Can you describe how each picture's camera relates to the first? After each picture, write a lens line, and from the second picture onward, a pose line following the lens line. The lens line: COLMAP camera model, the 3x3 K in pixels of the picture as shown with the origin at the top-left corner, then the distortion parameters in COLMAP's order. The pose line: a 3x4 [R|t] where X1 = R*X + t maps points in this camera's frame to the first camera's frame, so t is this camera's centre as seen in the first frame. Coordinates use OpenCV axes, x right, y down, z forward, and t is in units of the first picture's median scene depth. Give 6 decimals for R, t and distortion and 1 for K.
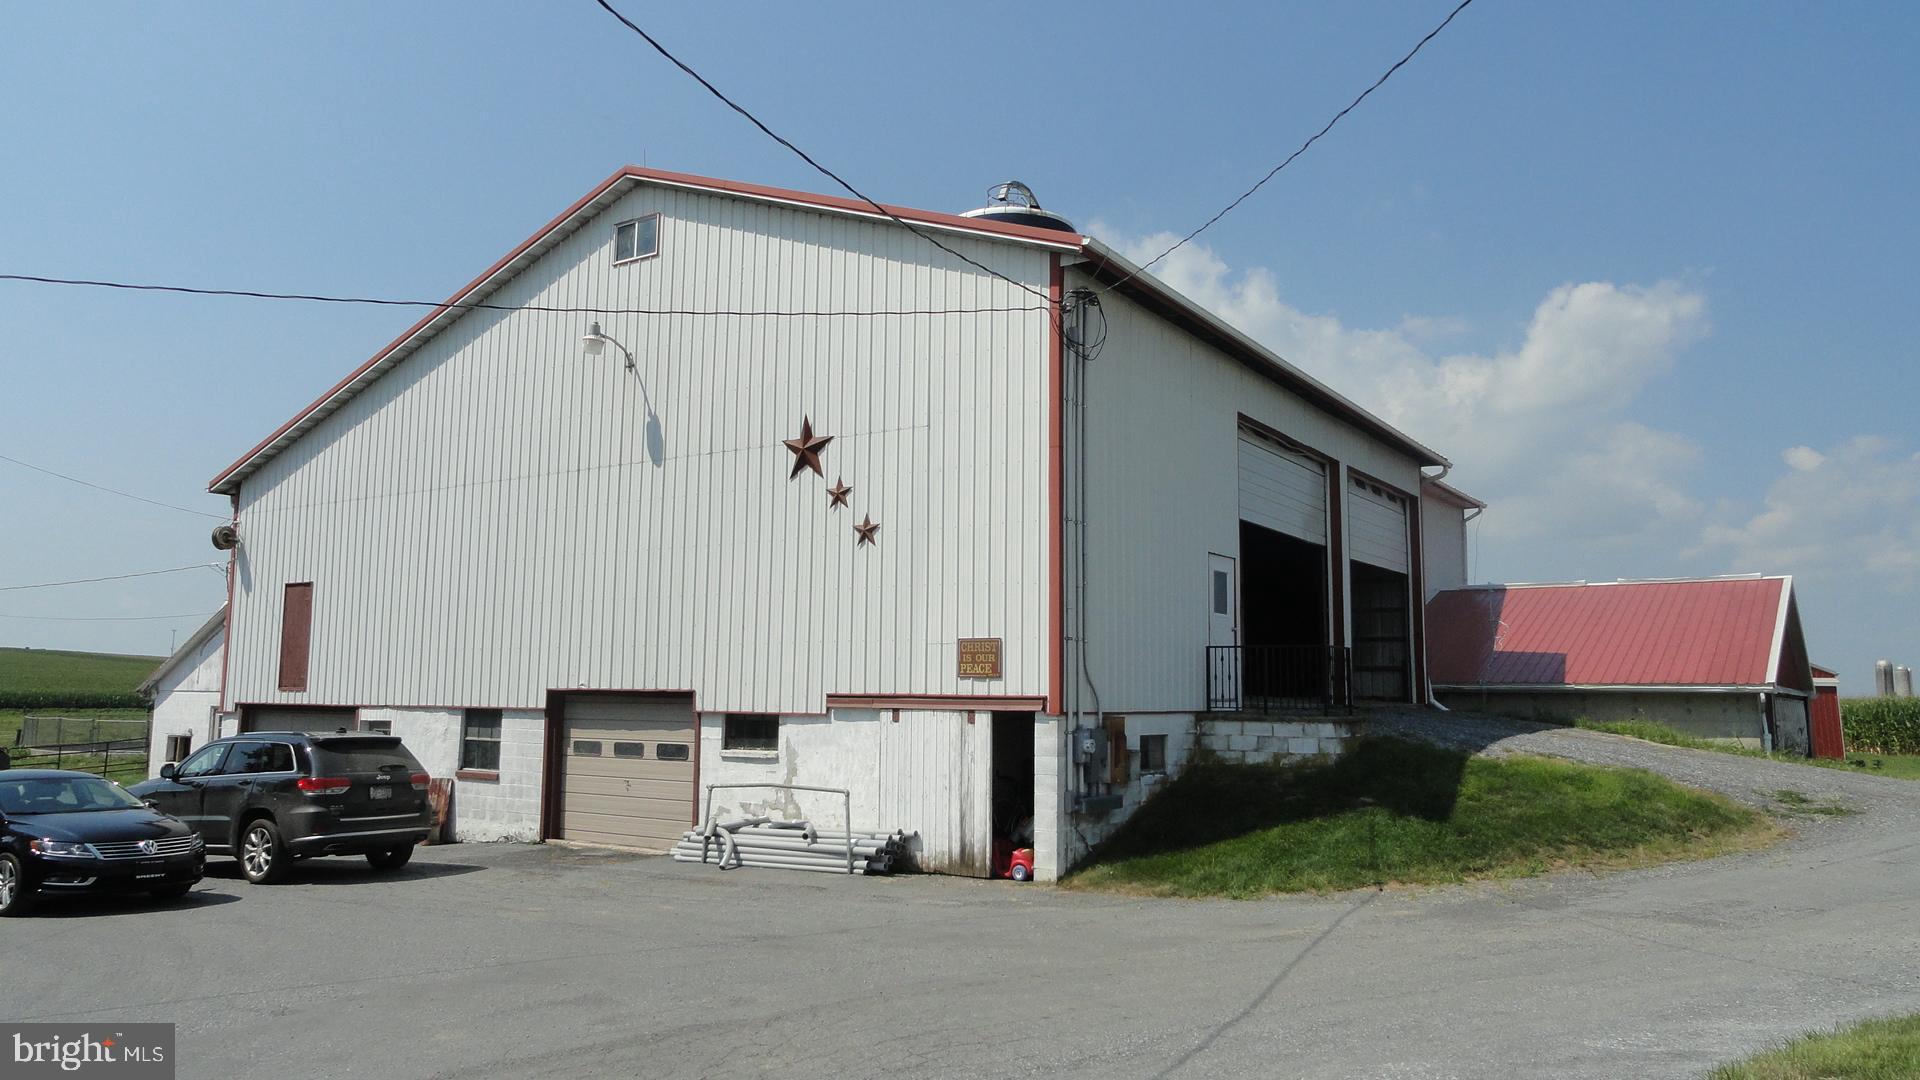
lens RADIAL K [[1334.7, 0, 960.0], [0, 1334.7, 540.0], [0, 0, 1]] dist [-0.002158, 0.002725]
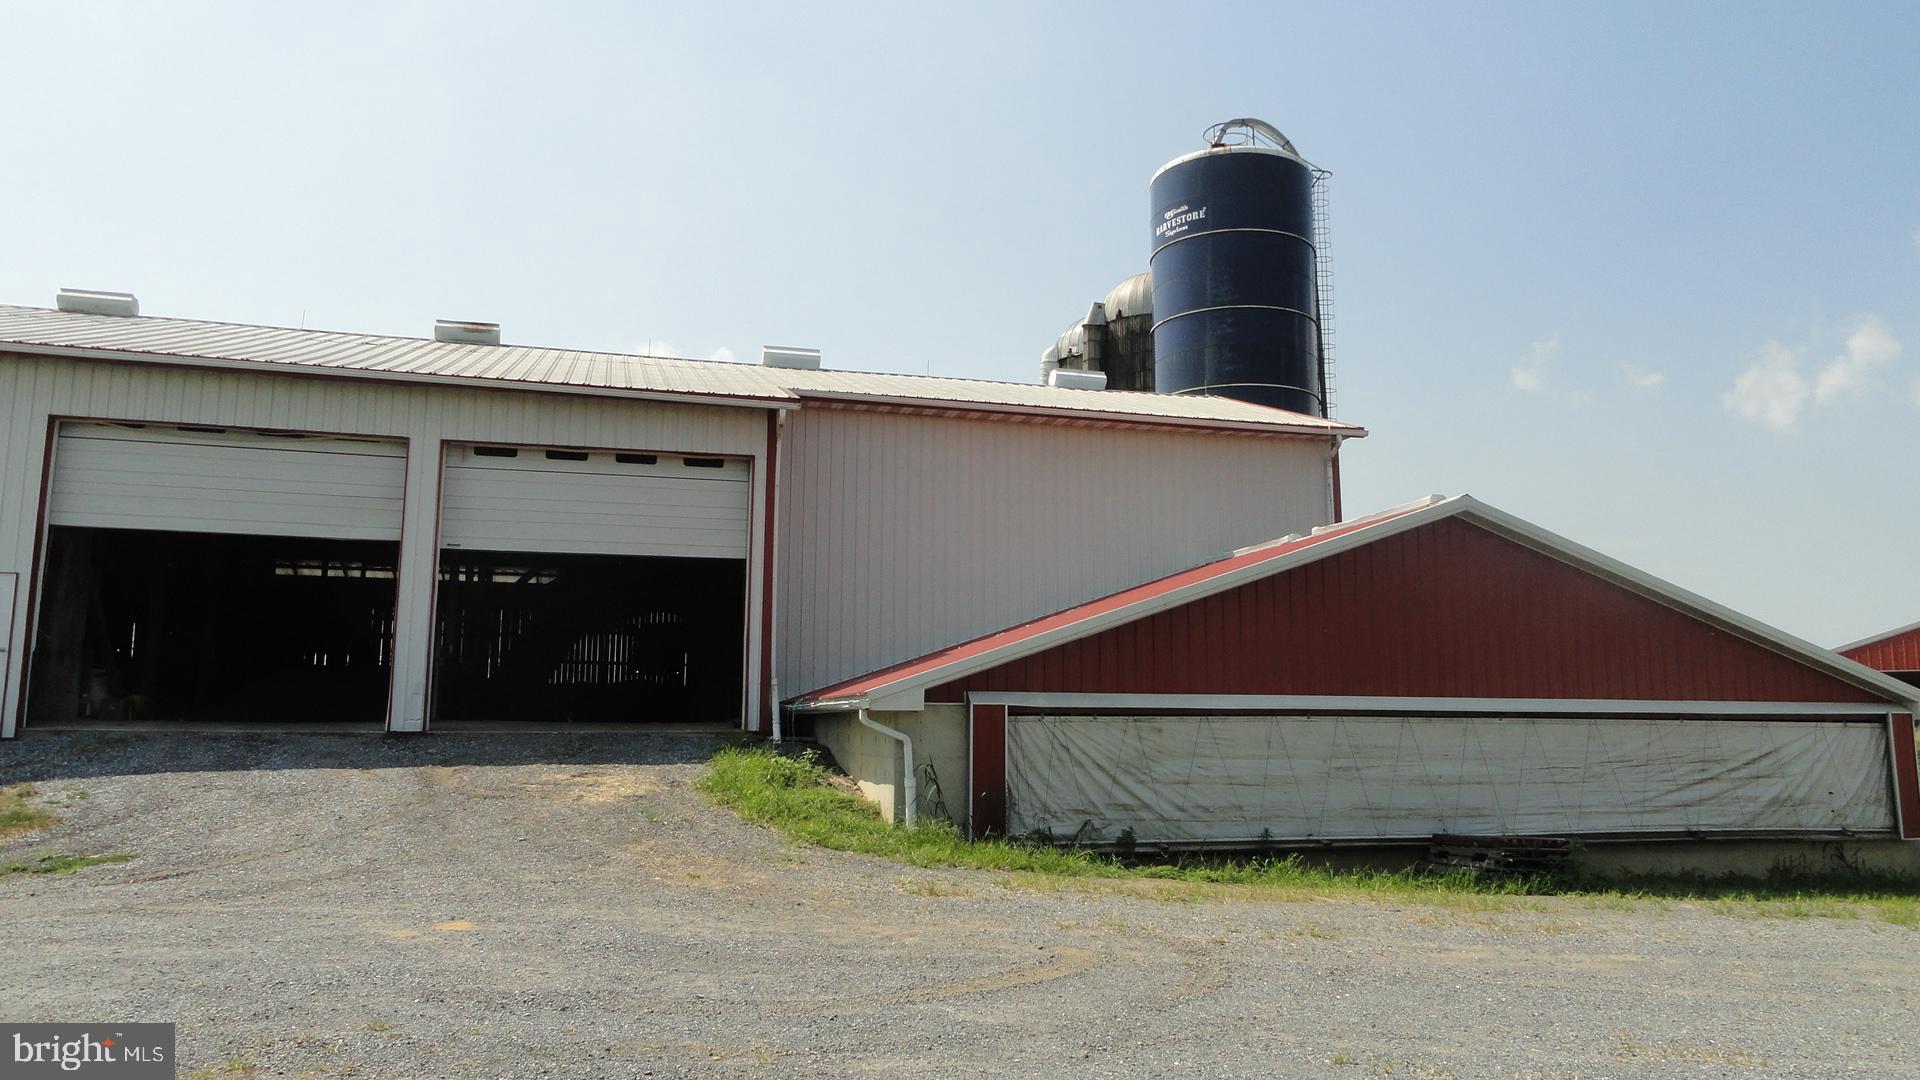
lens RADIAL K [[1334.7, 0, 960.0], [0, 1334.7, 540.0], [0, 0, 1]] dist [-0.002158, 0.002725]
pose [[0.764747, -0.094179, -0.637411, 1.494672], [0.079032, 0.995501, -0.052268, 0.105362], [0.639466, -0.010404, 0.768749, 0.798869]]
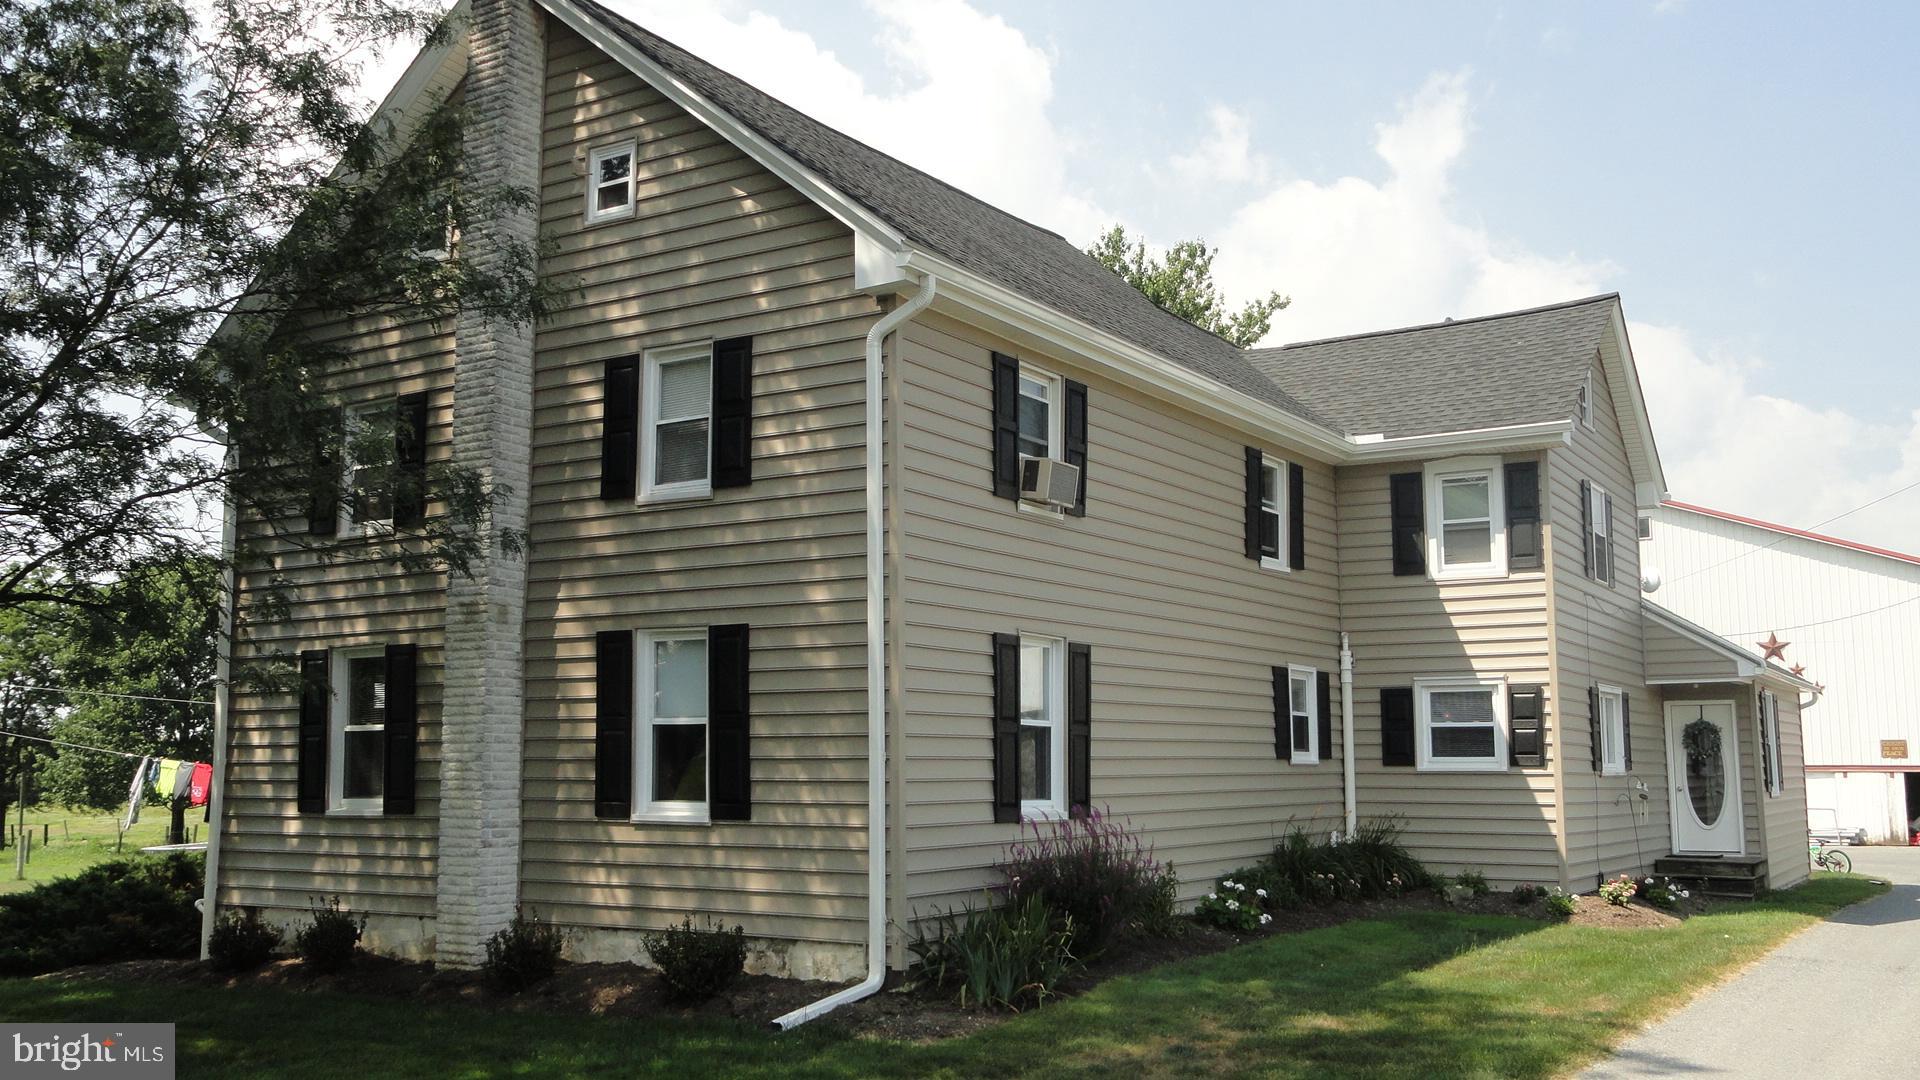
lens RADIAL K [[1732.9, 0, 960.0], [0, 1732.9, 540.0], [0, 0, 1]] dist [-0.004015, 0.013234]
pose [[0.999892, -0.010829, 0.009961, -1.437352], [0.010954, 0.999861, -0.012590, -0.220377], [-0.009823, 0.012697, 0.999871, -1.724354]]
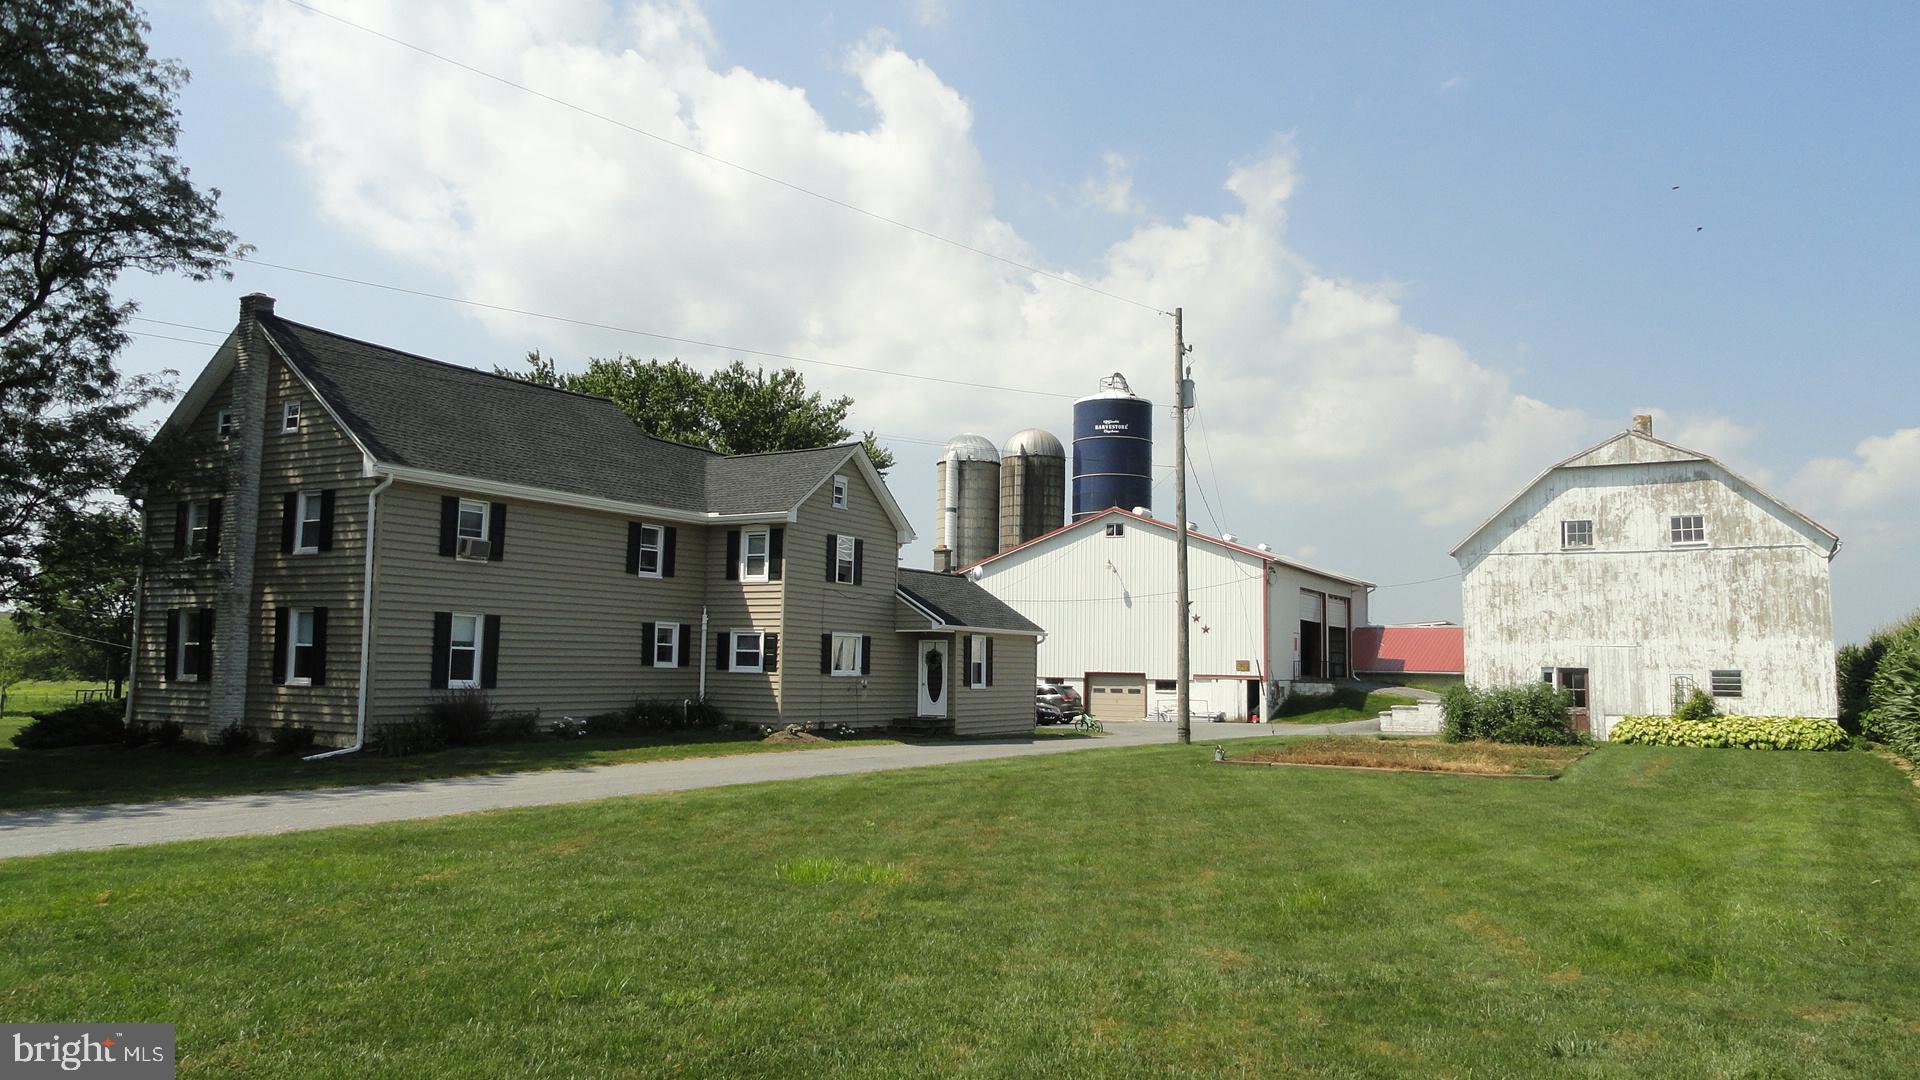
lens RADIAL K [[1312.2, 0, 960.0], [0, 1312.2, 540.0], [0, 0, 1]] dist [-0.018506, 0.001600]
pose [[0.997871, 0.012822, 0.063950, -0.937462], [-0.014204, 0.999674, 0.021214, -0.305515], [-0.063657, -0.022077, 0.997728, -2.413754]]
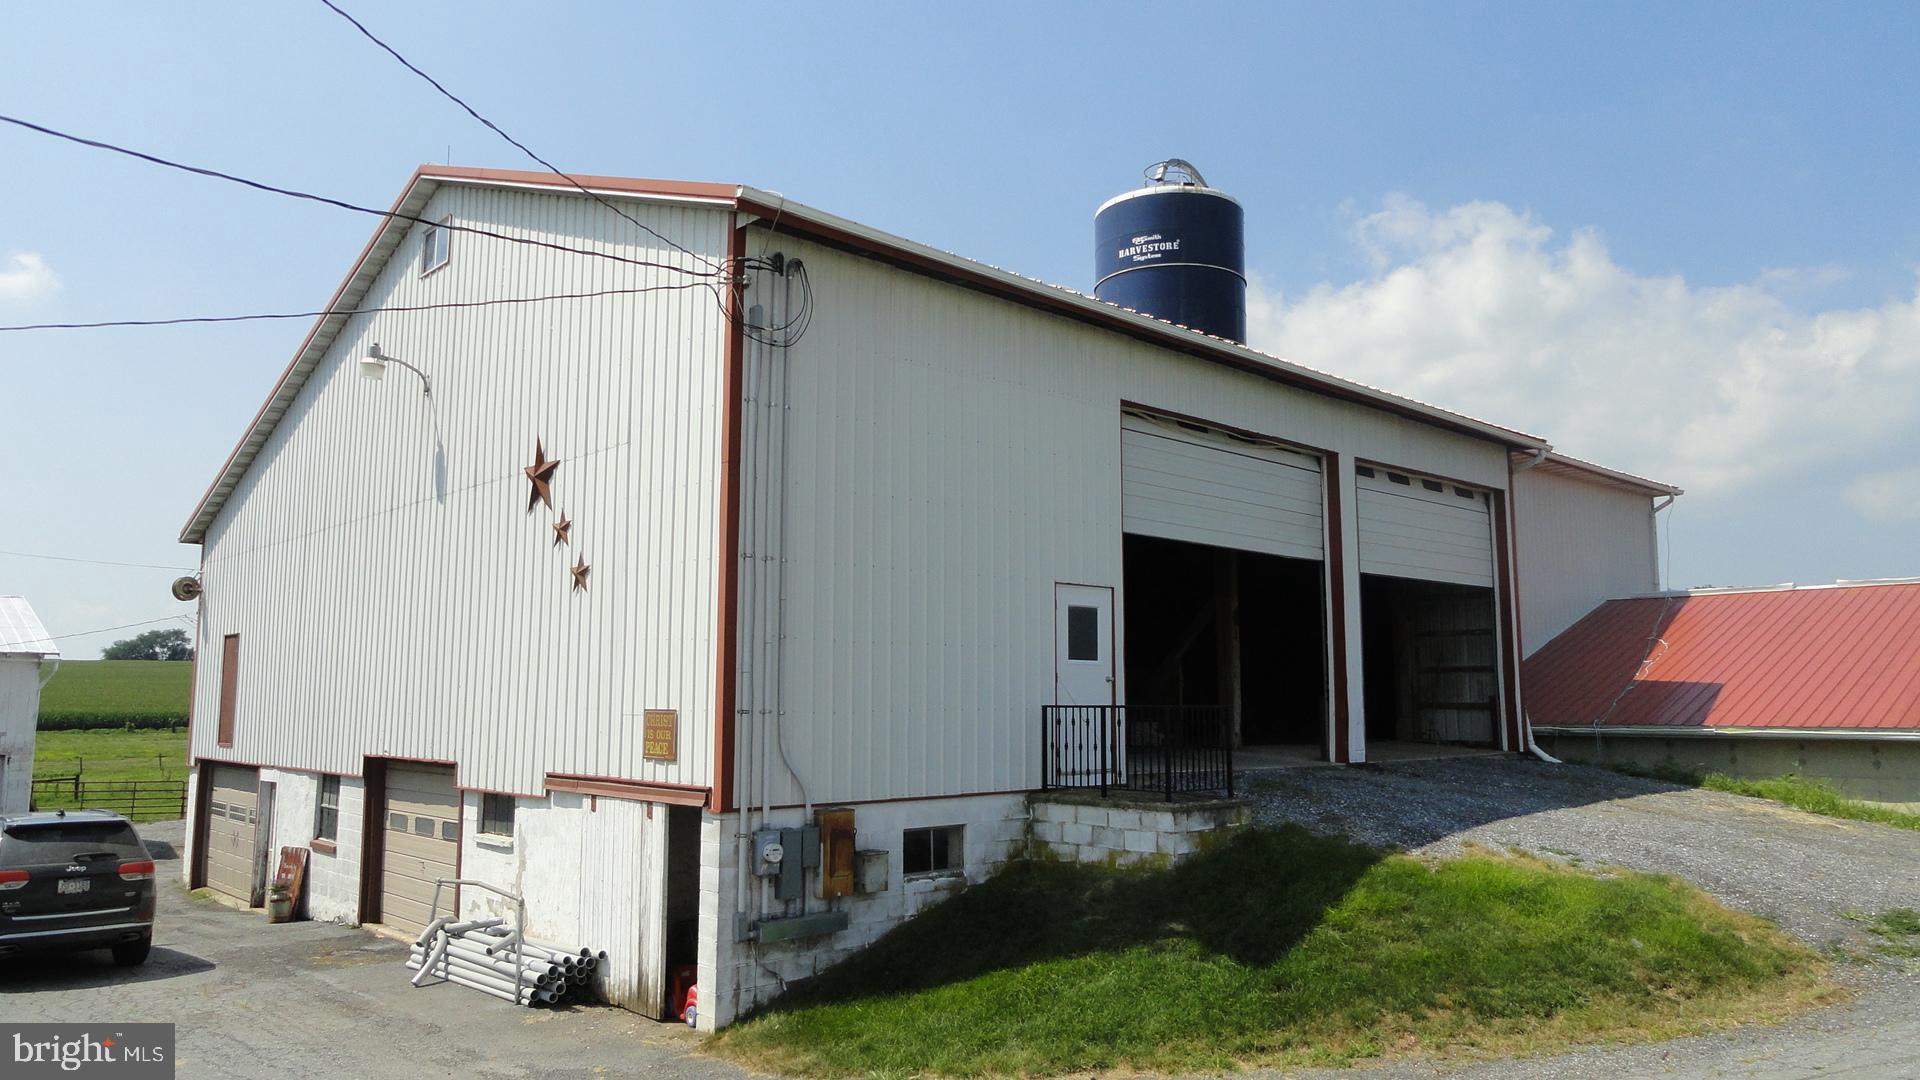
lens RADIAL K [[1334.7, 0, 960.0], [0, 1334.7, 540.0], [0, 0, 1]] dist [-0.002158, 0.002725]
pose [[0.973423, -0.037820, -0.225869, 0.336084], [0.036647, 0.999284, -0.009387, -0.011216], [0.226062, 0.000860, 0.974112, 0.250413]]
